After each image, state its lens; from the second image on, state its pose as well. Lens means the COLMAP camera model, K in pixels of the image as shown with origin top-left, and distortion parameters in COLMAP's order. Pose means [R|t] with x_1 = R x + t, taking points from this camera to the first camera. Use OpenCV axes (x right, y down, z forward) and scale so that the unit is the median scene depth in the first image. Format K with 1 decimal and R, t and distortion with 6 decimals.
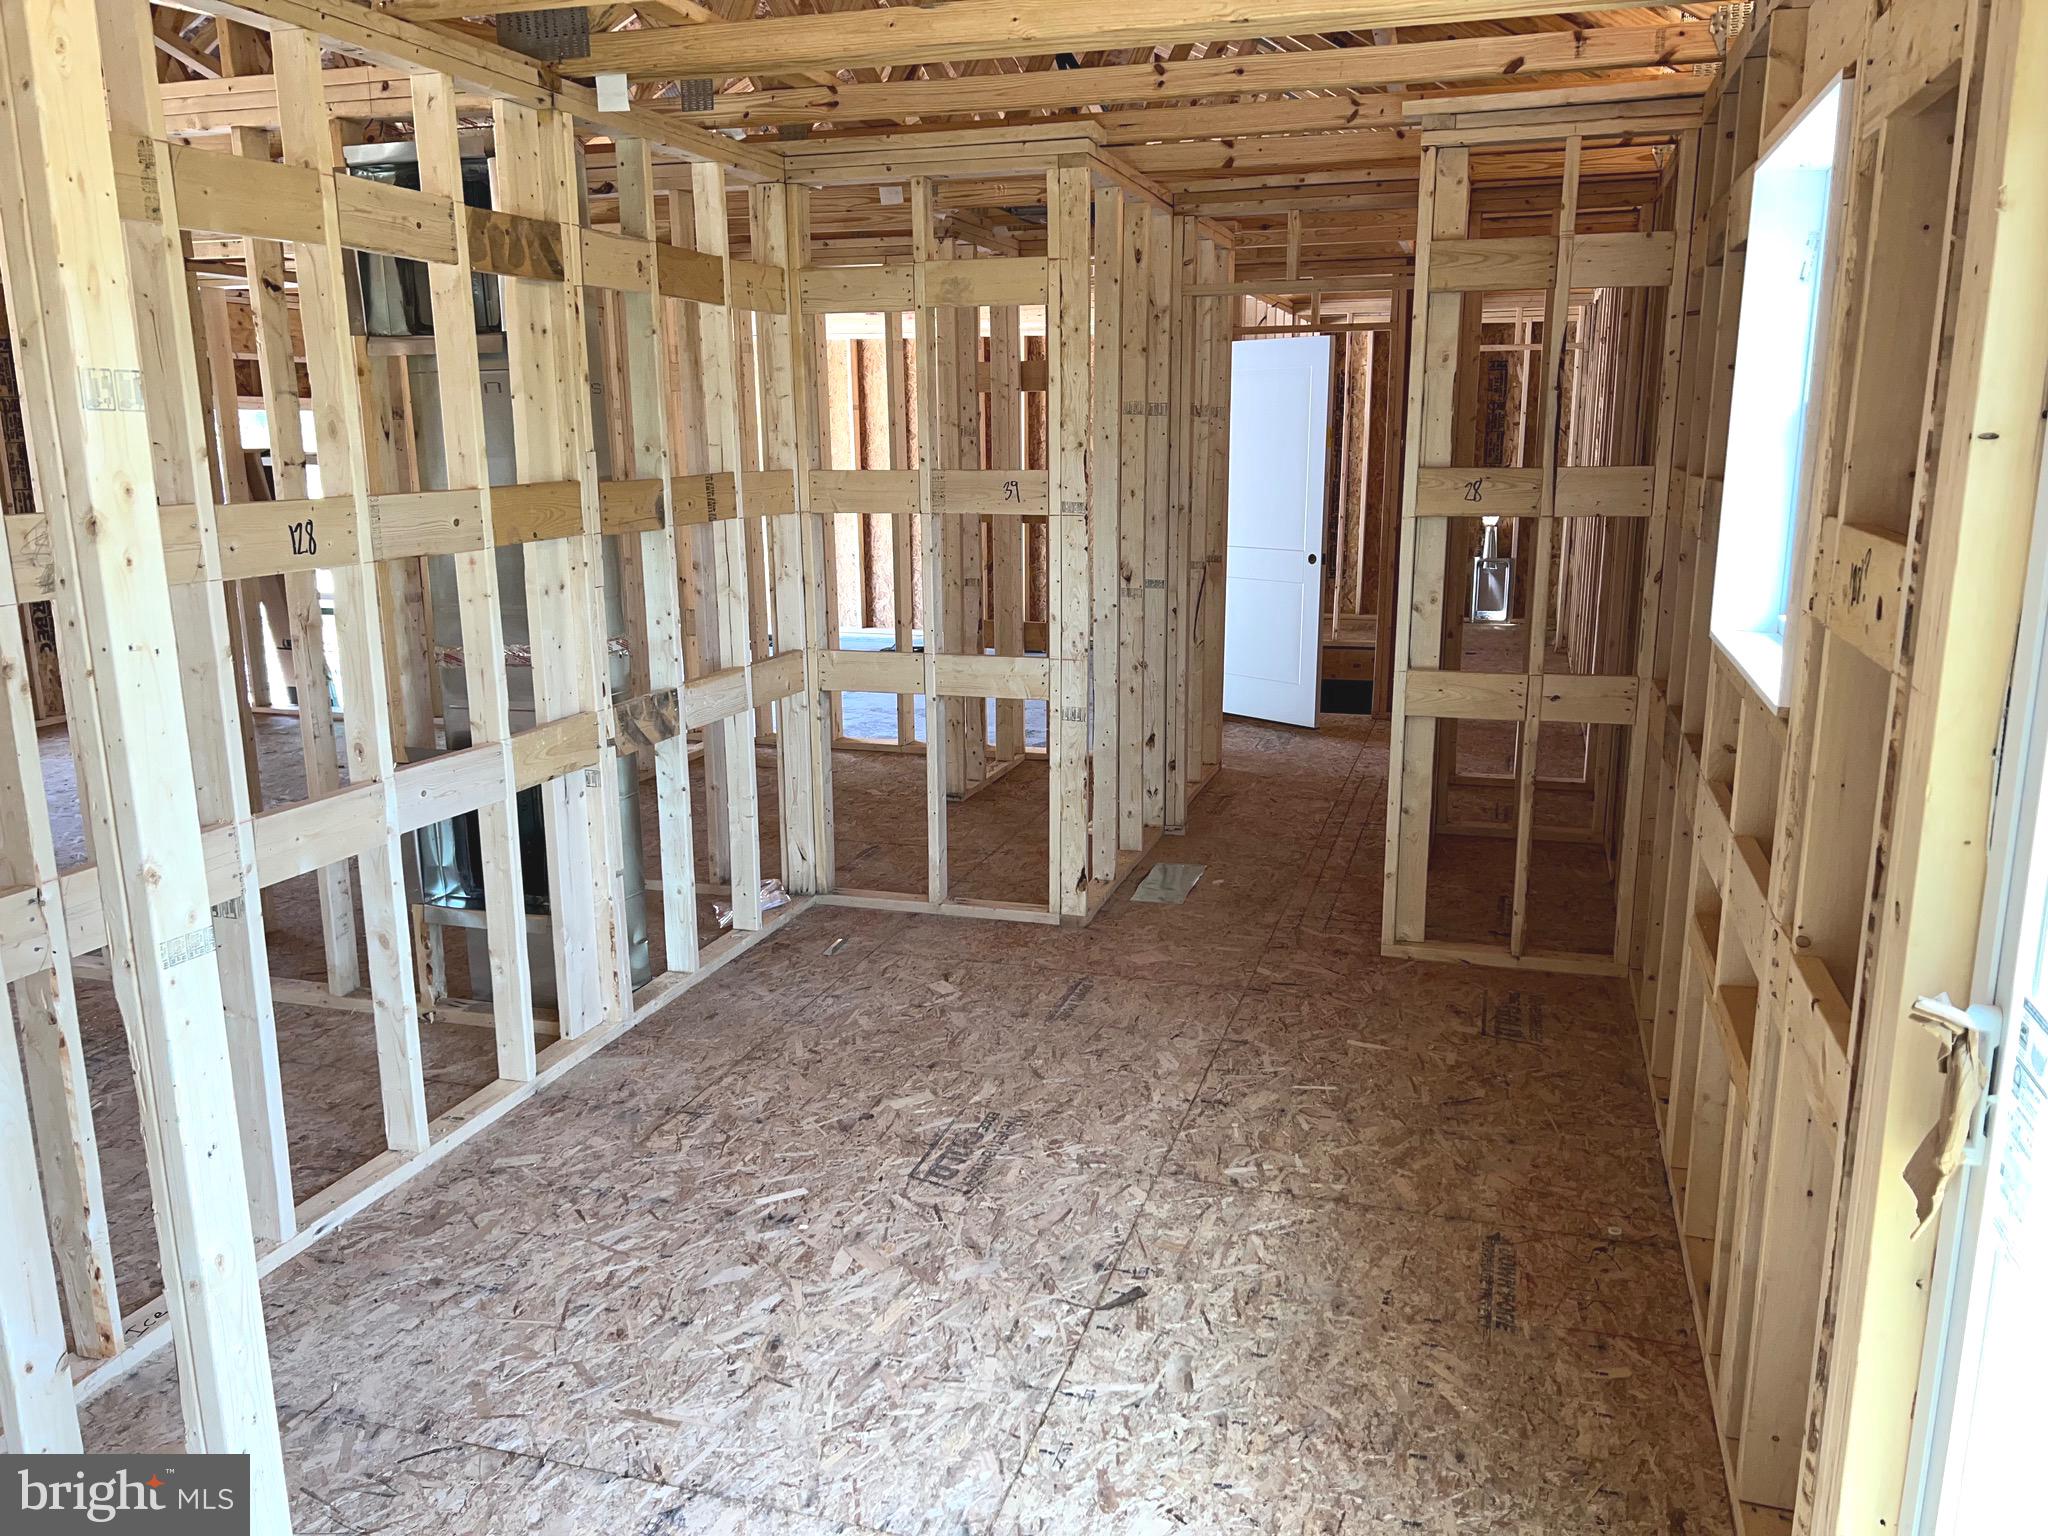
lens RADIAL K [[1500.0, 0, 1028.9], [0, 1500.0, 776.9], [0, 0, 1]] dist [-0.000797, -0.016195]
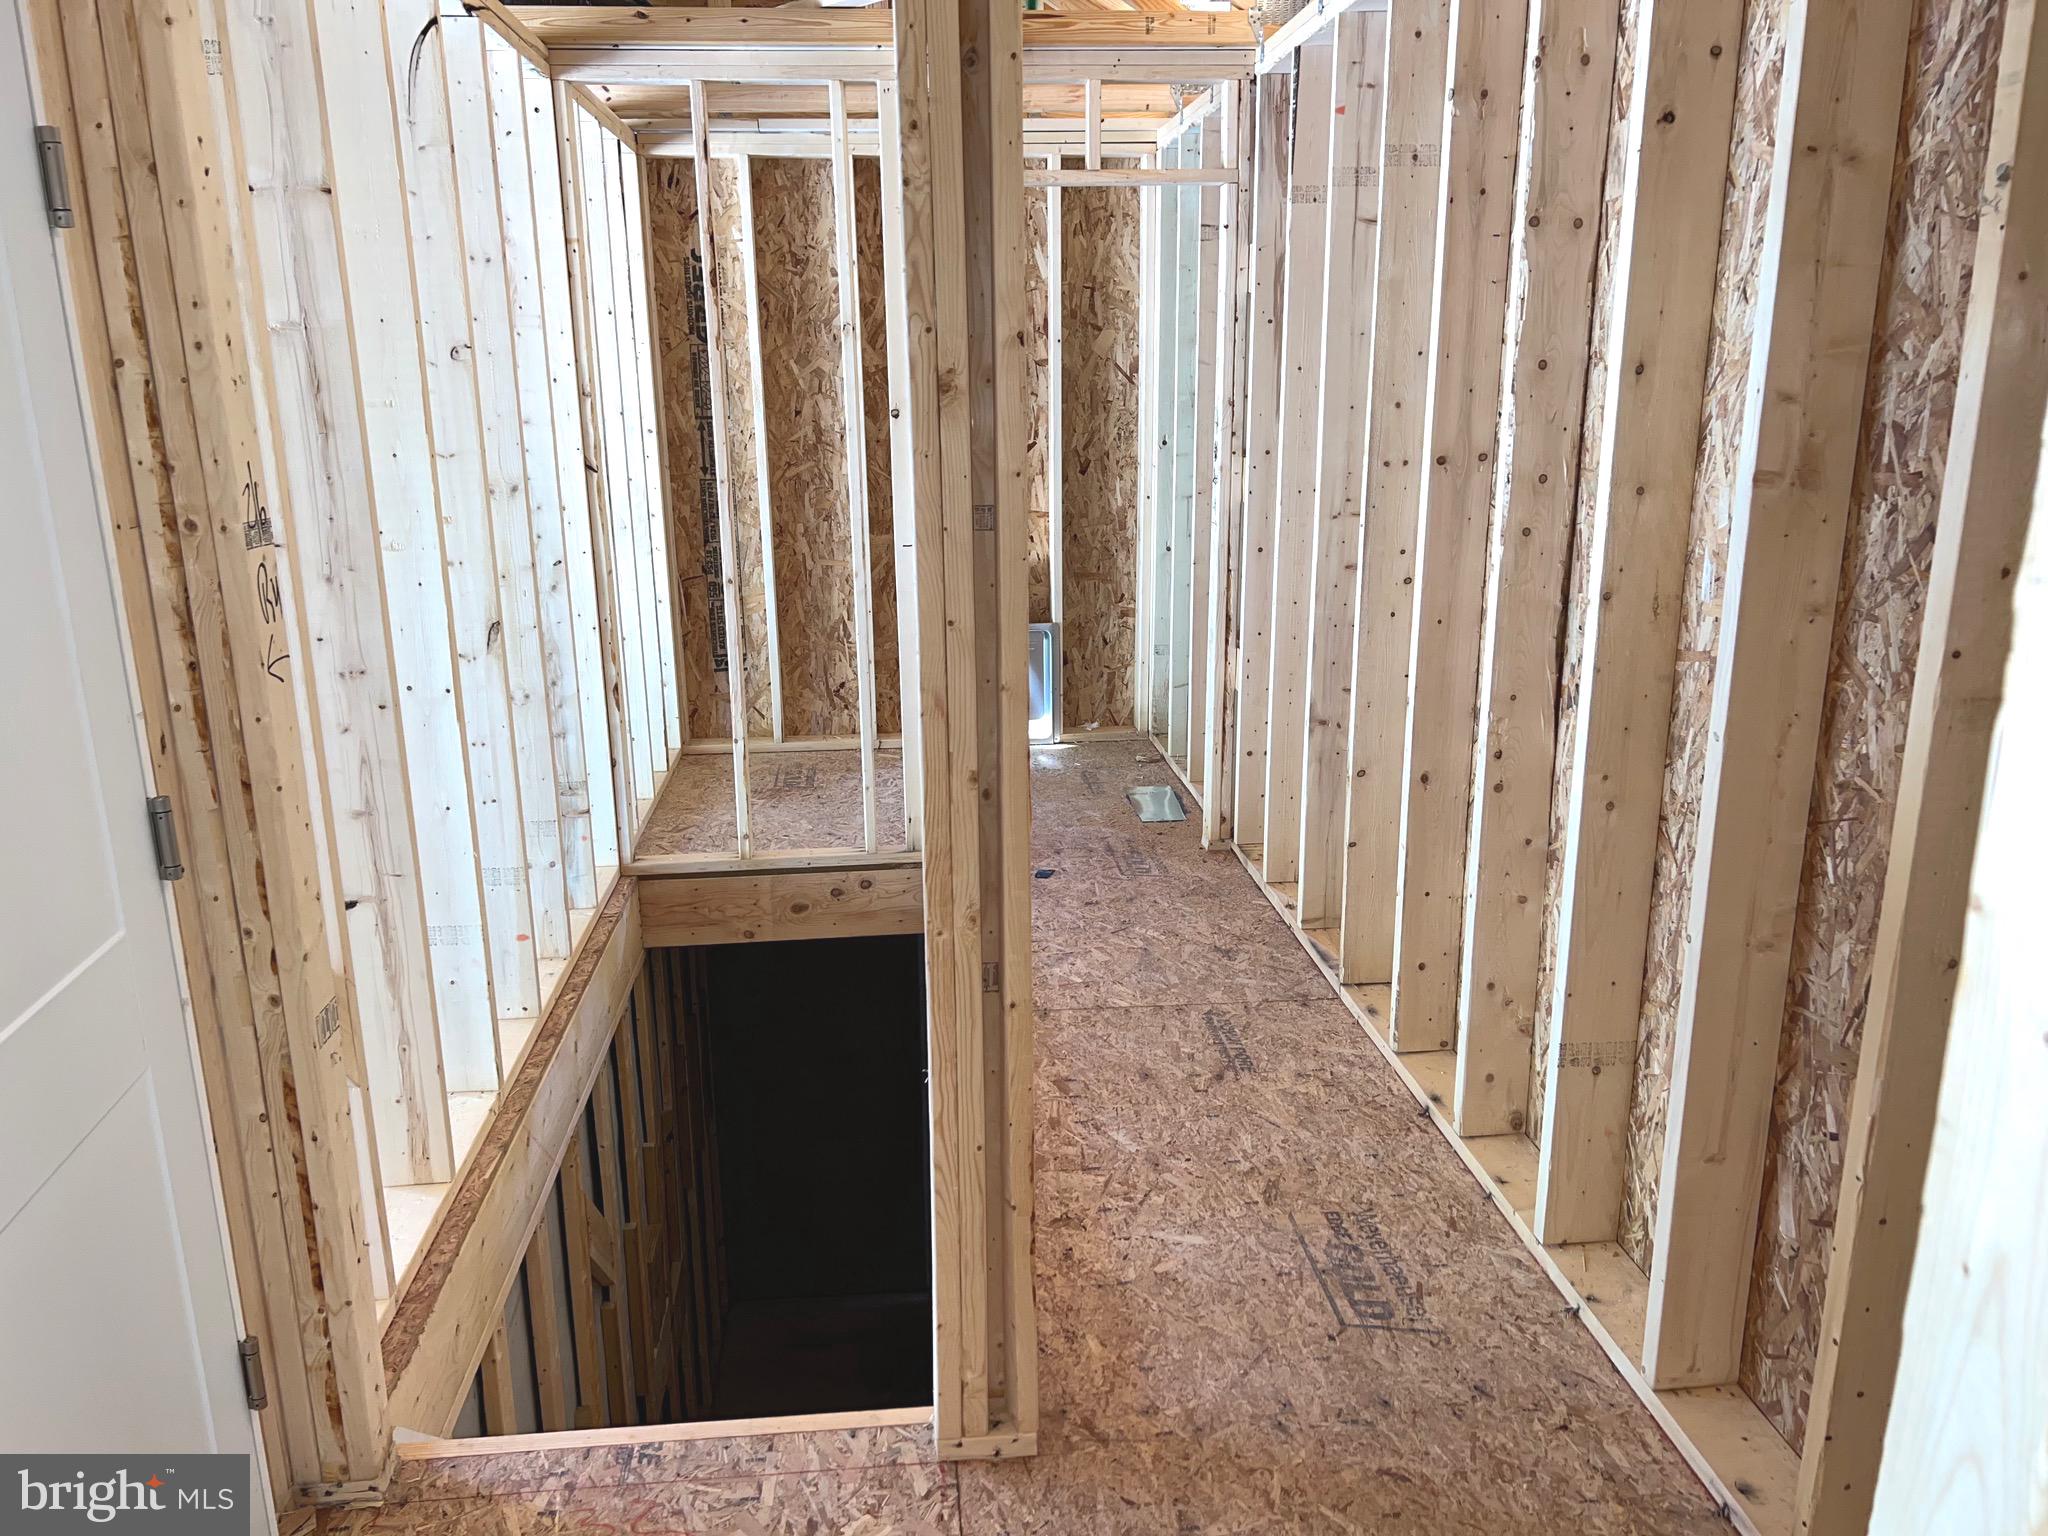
lens RADIAL K [[1500.0, 0, 1028.9], [0, 1500.0, 776.9], [0, 0, 1]] dist [-0.000797, -0.016195]
pose [[0.922780, -0.121747, 0.365588, 0.107222], [0.111071, 0.992545, 0.050180, -0.114063], [-0.368972, -0.005699, 0.929423, 0.487187]]
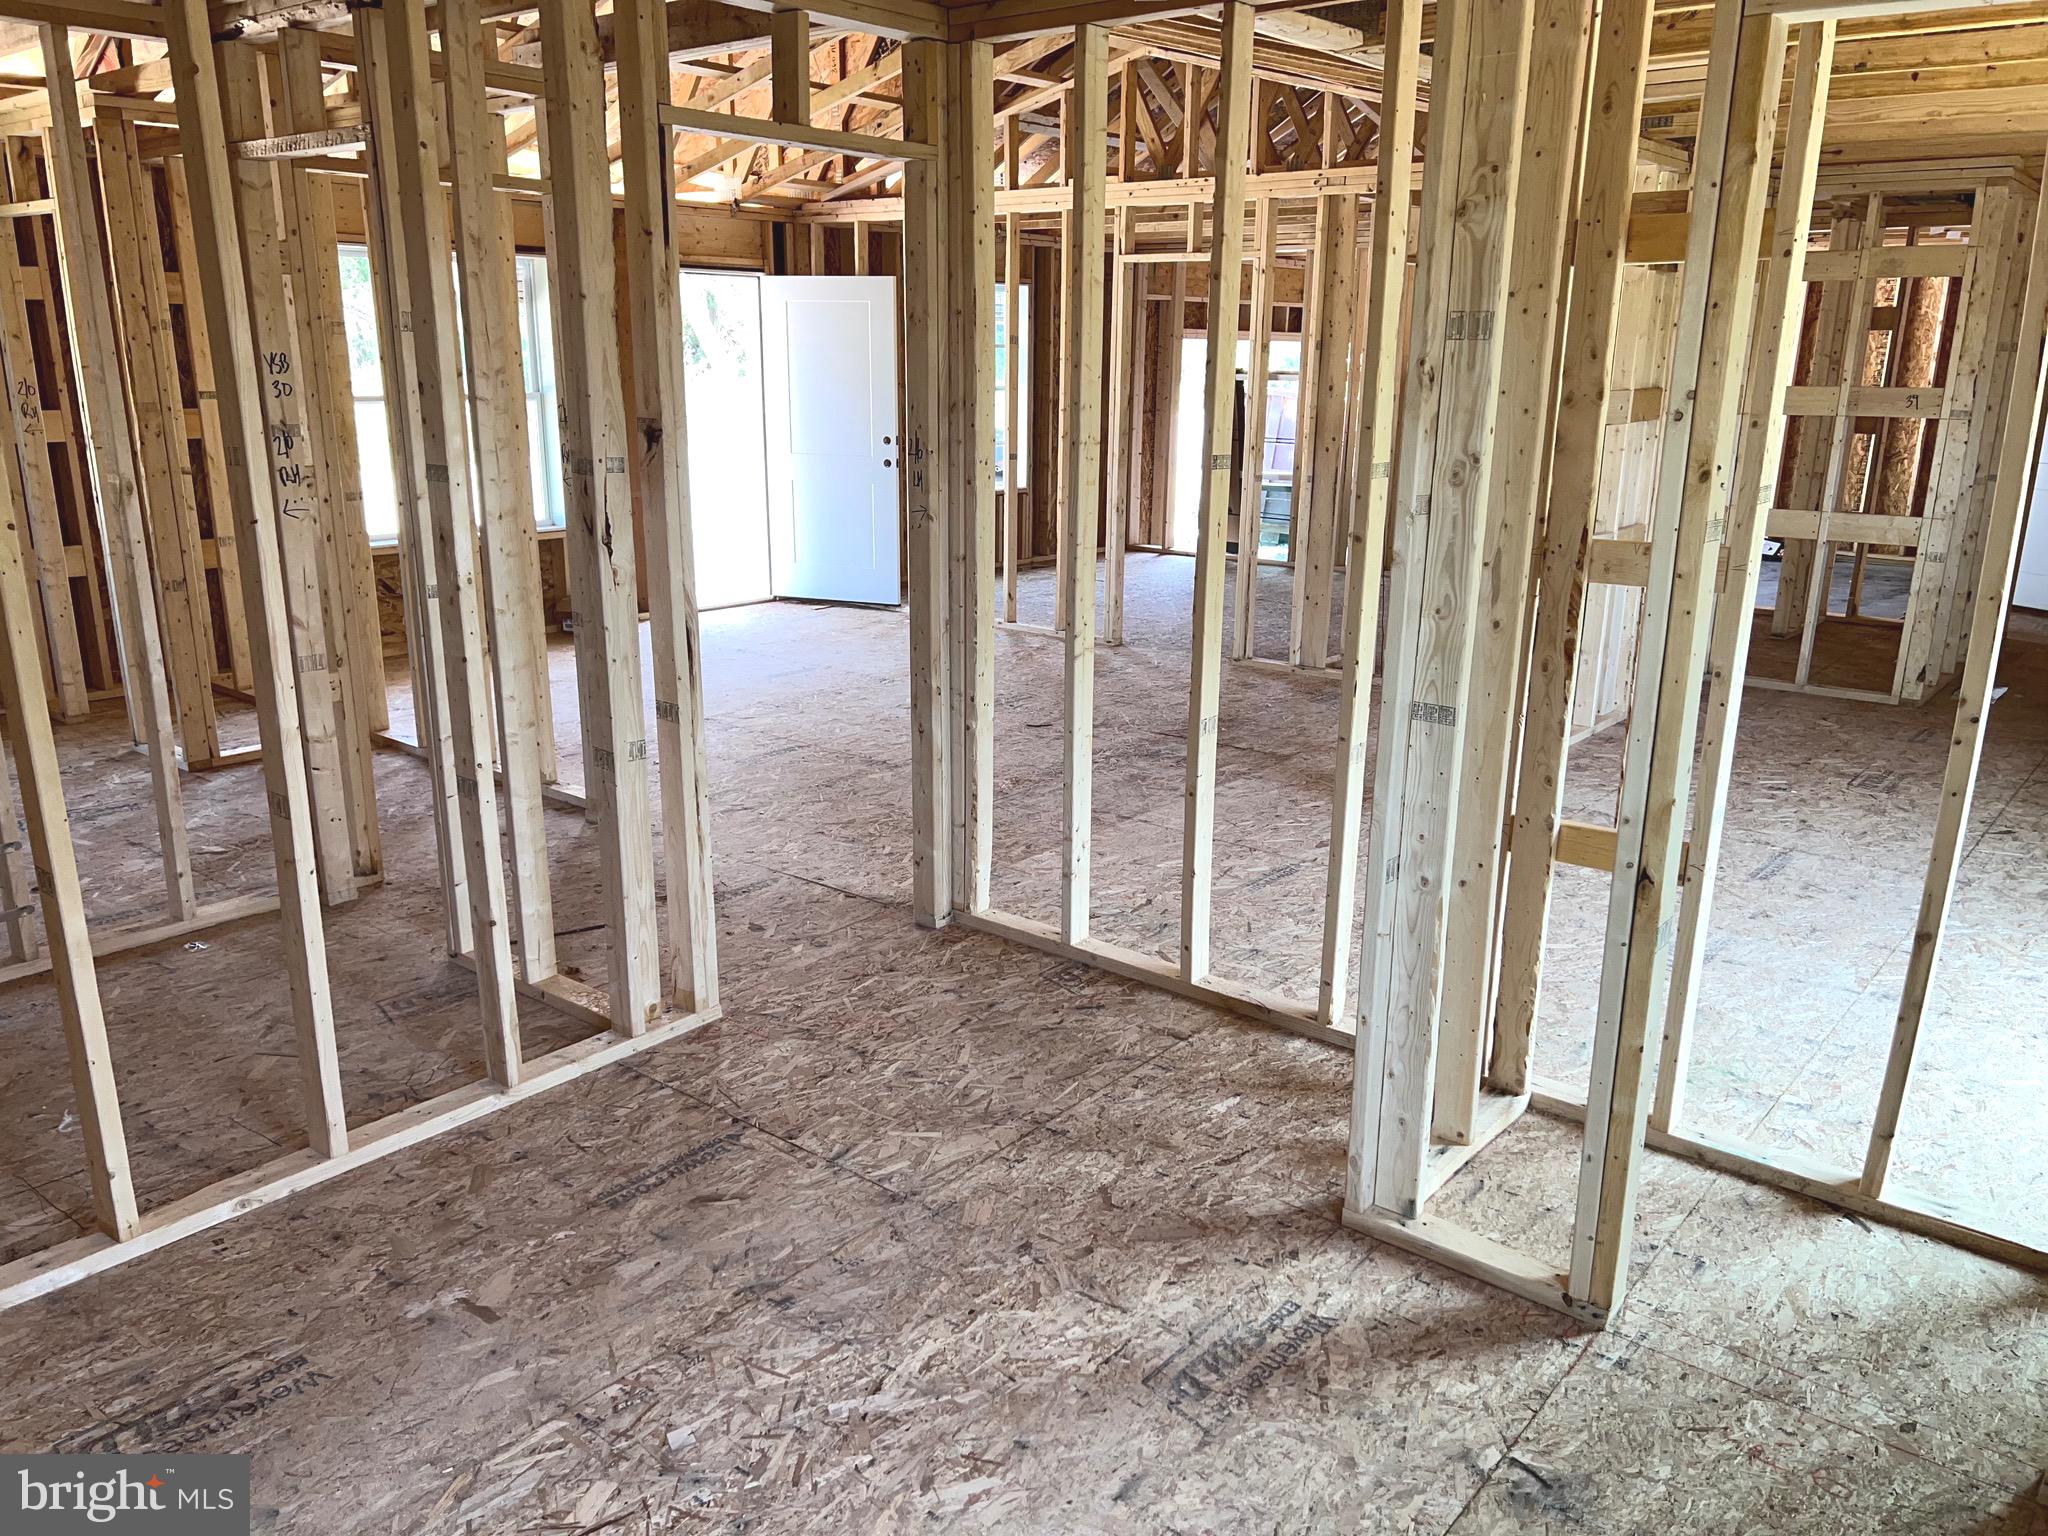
lens RADIAL K [[1500.0, 0, 1028.9], [0, 1500.0, 776.9], [0, 0, 1]] dist [-0.000797, -0.016195]
pose [[0.920315, 0.115108, -0.373860, -0.229537], [-0.099310, 0.993165, 0.061320, 0.181974], [0.378363, -0.019306, 0.925456, -0.740978]]
